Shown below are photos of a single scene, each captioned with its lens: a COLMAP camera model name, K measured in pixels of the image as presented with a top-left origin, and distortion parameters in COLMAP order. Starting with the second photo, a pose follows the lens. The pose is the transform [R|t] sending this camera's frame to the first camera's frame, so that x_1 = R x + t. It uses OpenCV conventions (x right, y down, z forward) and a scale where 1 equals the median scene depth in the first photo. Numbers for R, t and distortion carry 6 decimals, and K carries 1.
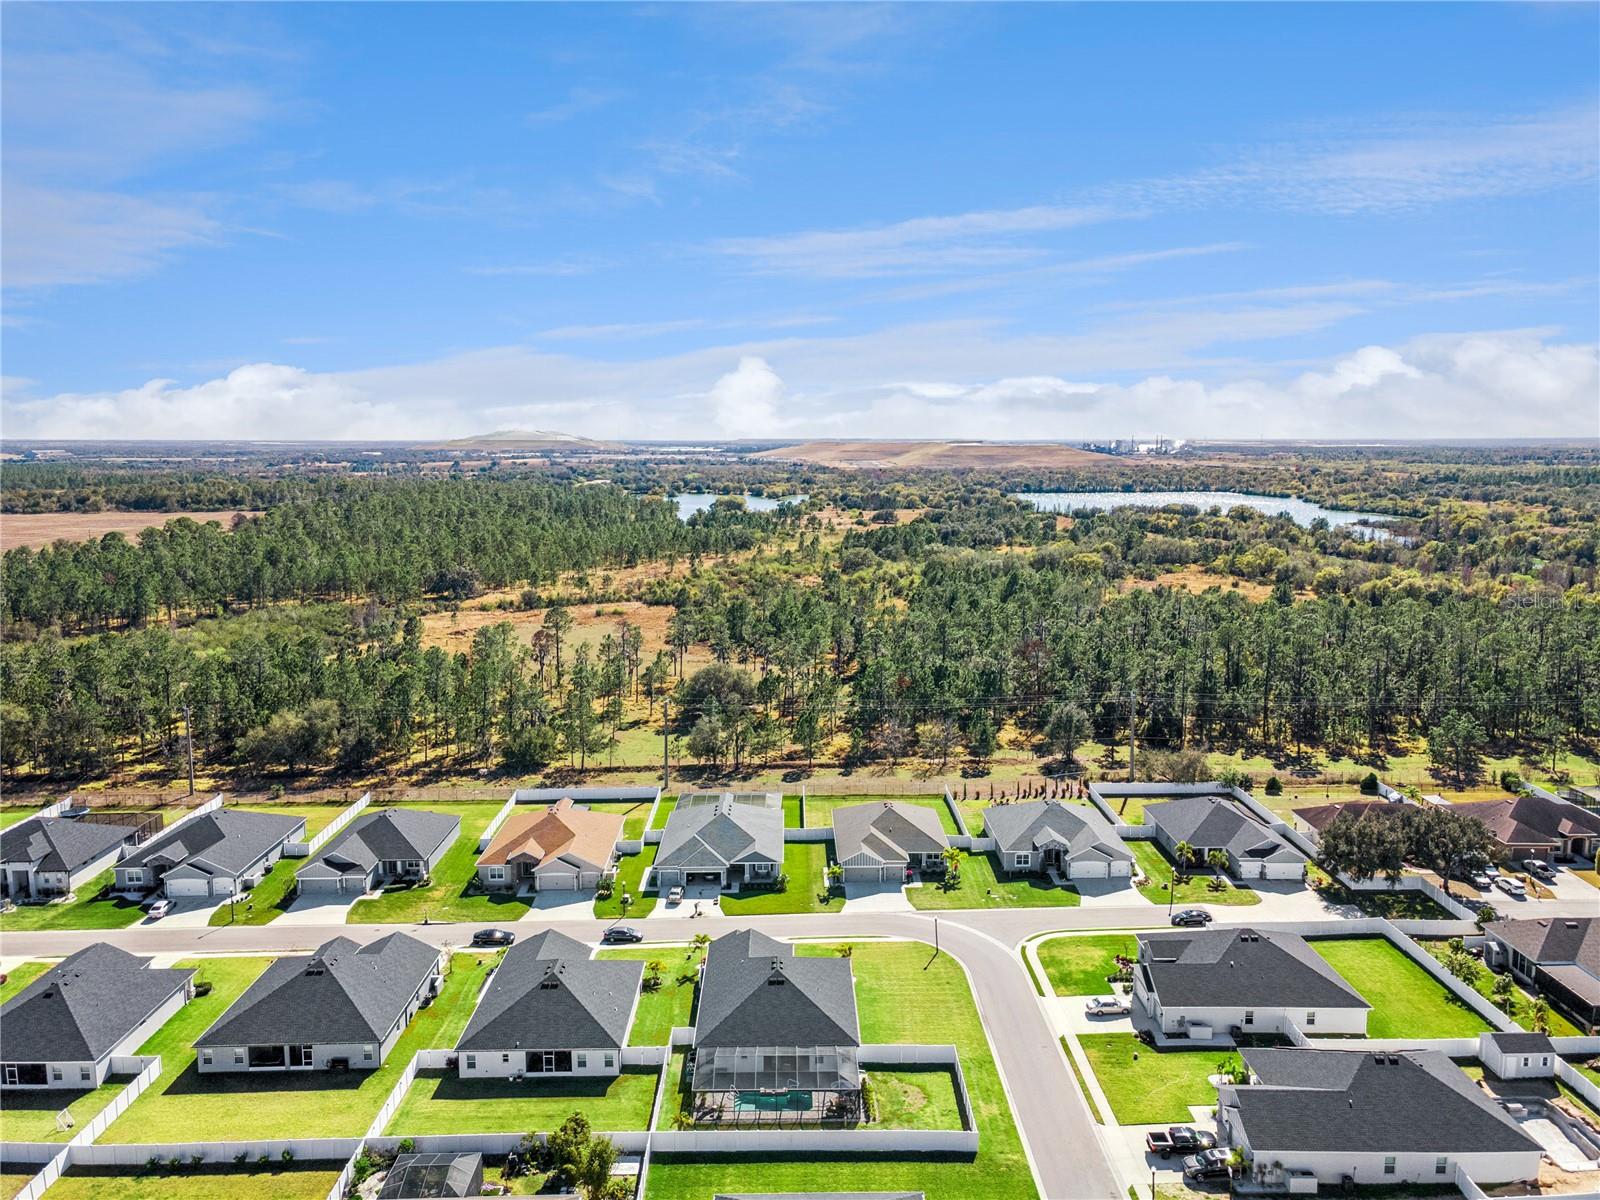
lens RADIAL K [[1159.7, 0, 800.0], [0, 1159.7, 600.0], [0, 0, 1]] dist [0.002371, 0.000124]
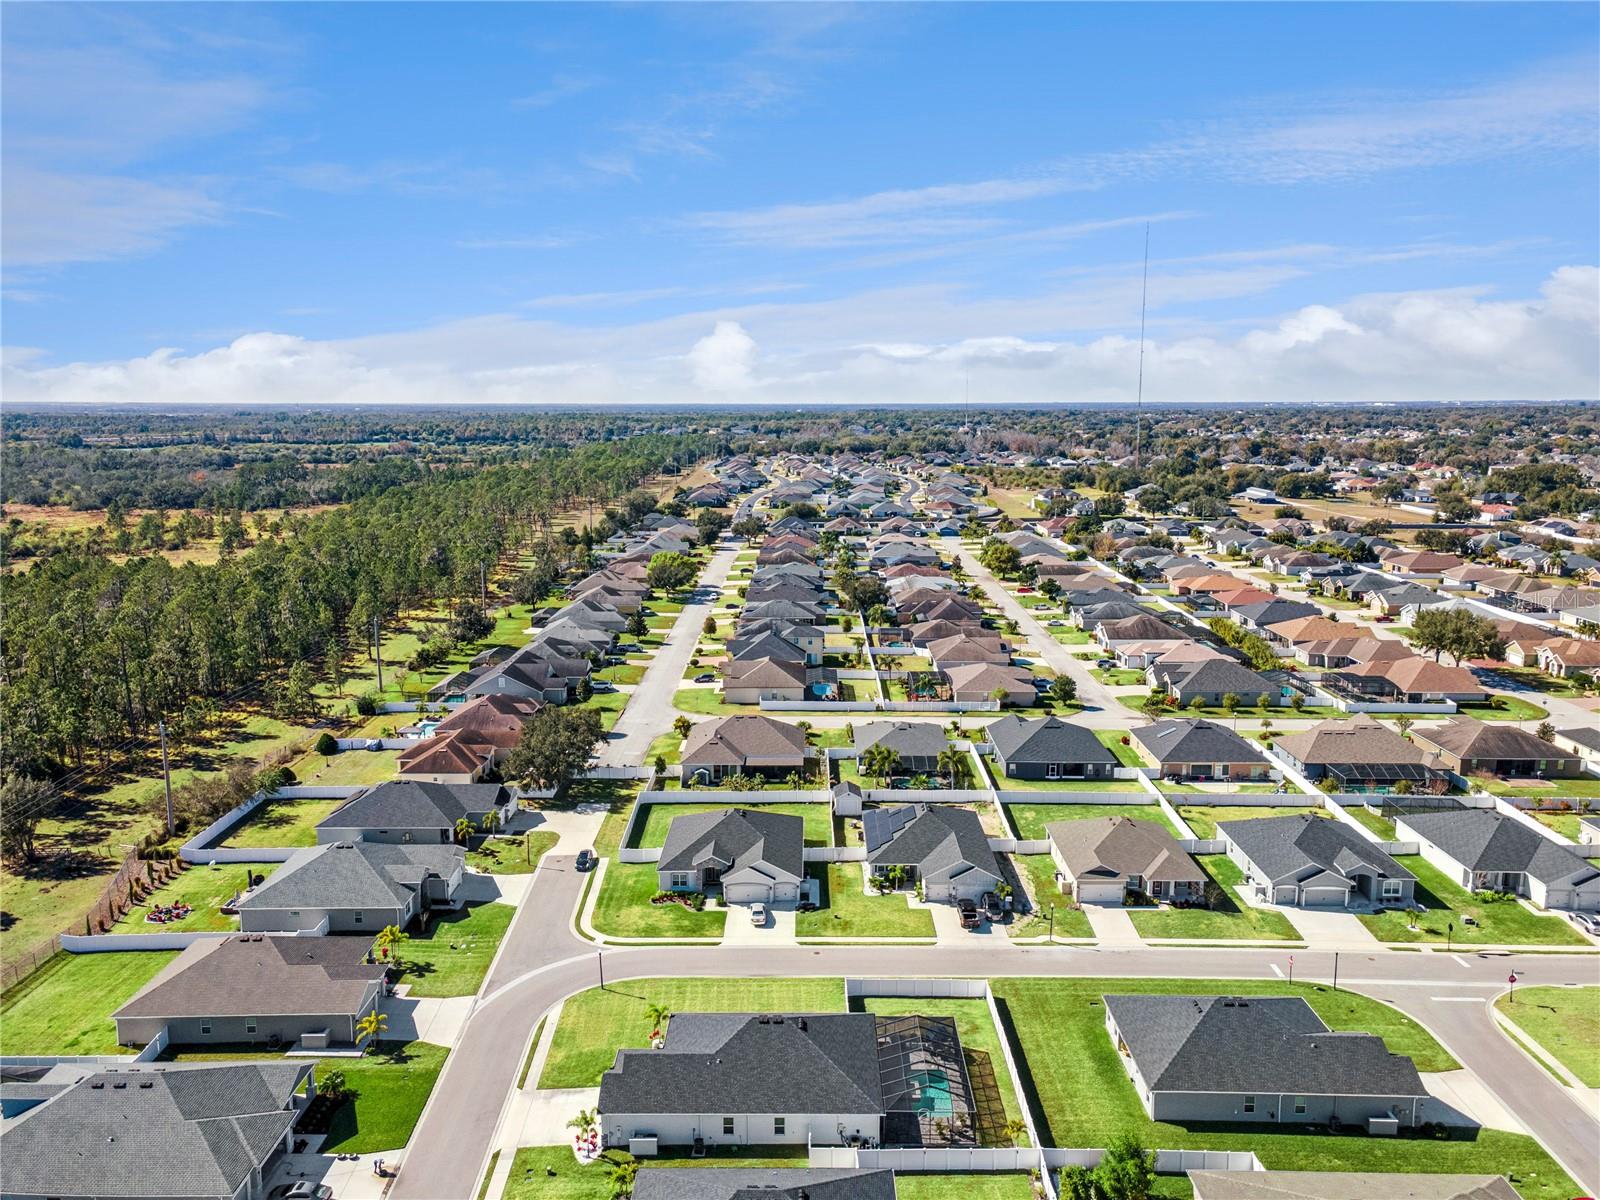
lens RADIAL K [[1159.7, 0, 800.0], [0, 1159.7, 600.0], [0, 0, 1]] dist [0.002371, 0.000124]
pose [[0.018743, -0.162841, 0.986474, -0.621905], [0.137910, 0.977638, 0.158762, -0.088677], [-0.990267, 0.133069, 0.040781, 0.707814]]
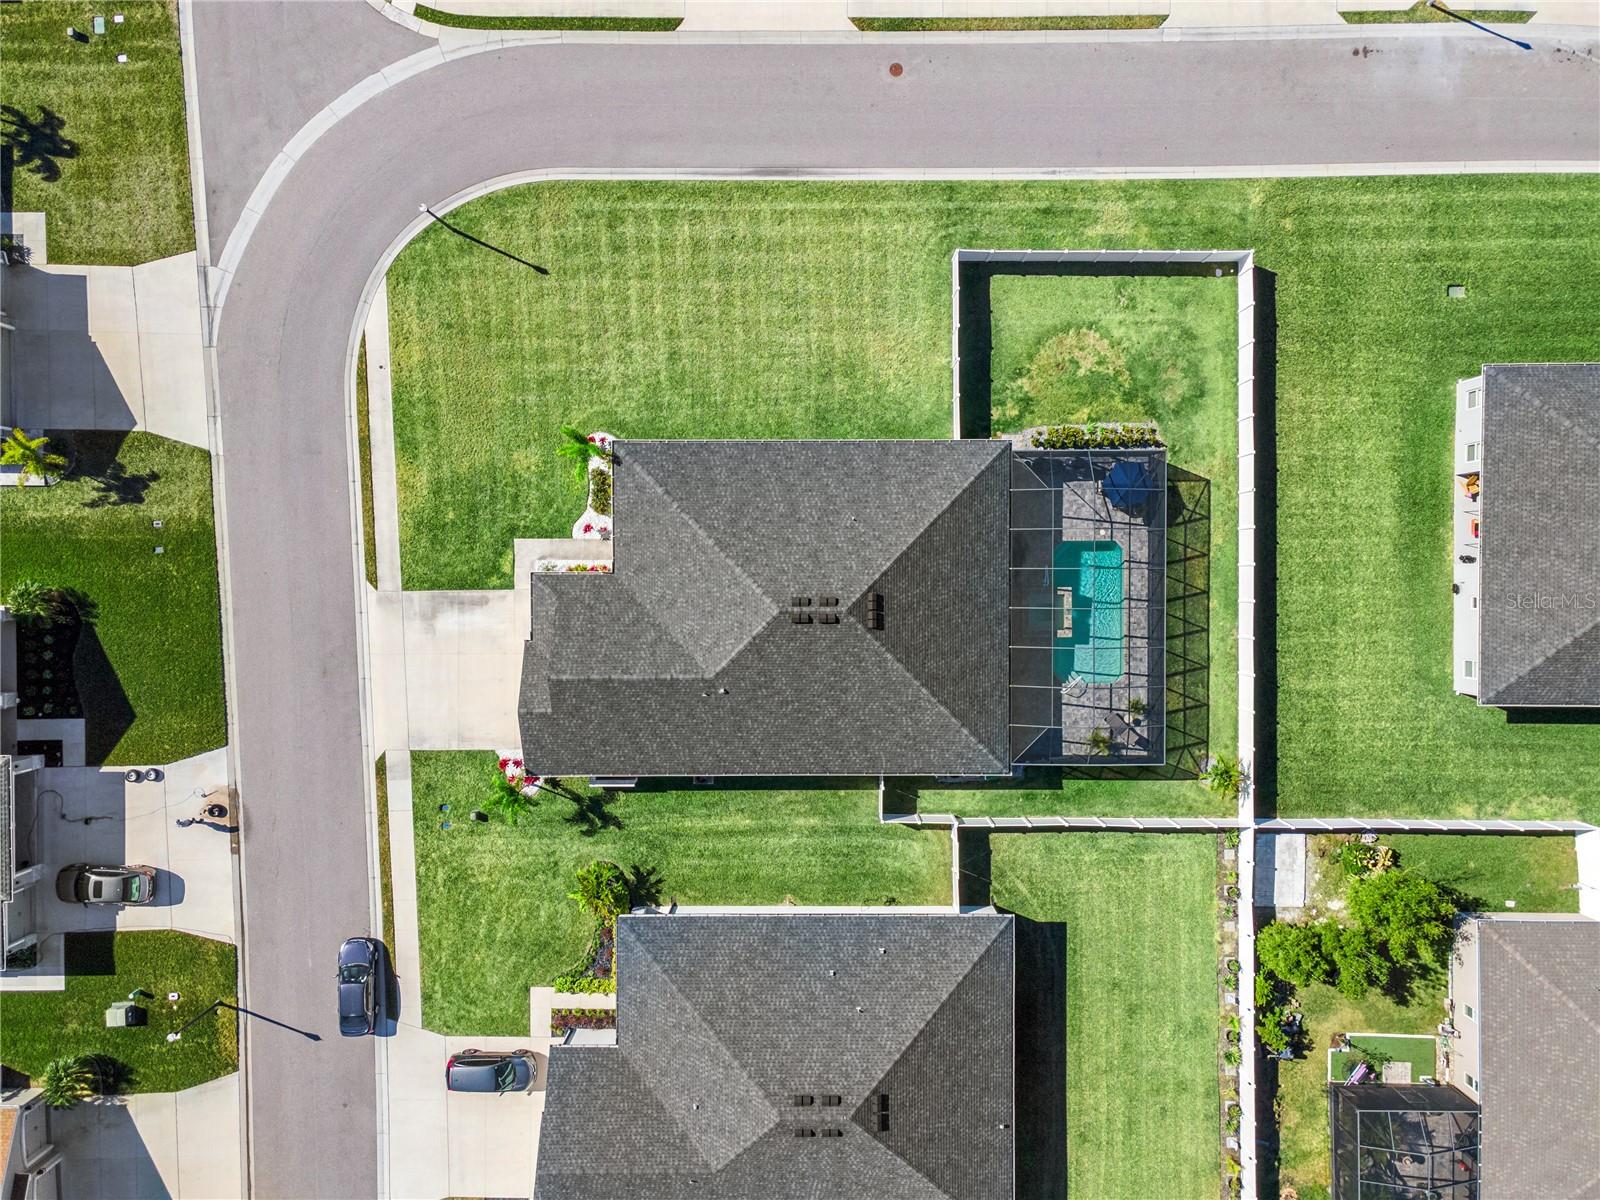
lens RADIAL K [[1128.0, 0, 800.0], [0, 1128.0, 600.0], [0, 0, 1]] dist [0.031591, 0.000763]
pose [[0.010286, -0.999806, -0.016825, -0.006683], [0.136835, -0.015260, 0.990476, -0.080112], [-0.990540, -0.012490, 0.136652, 0.741998]]
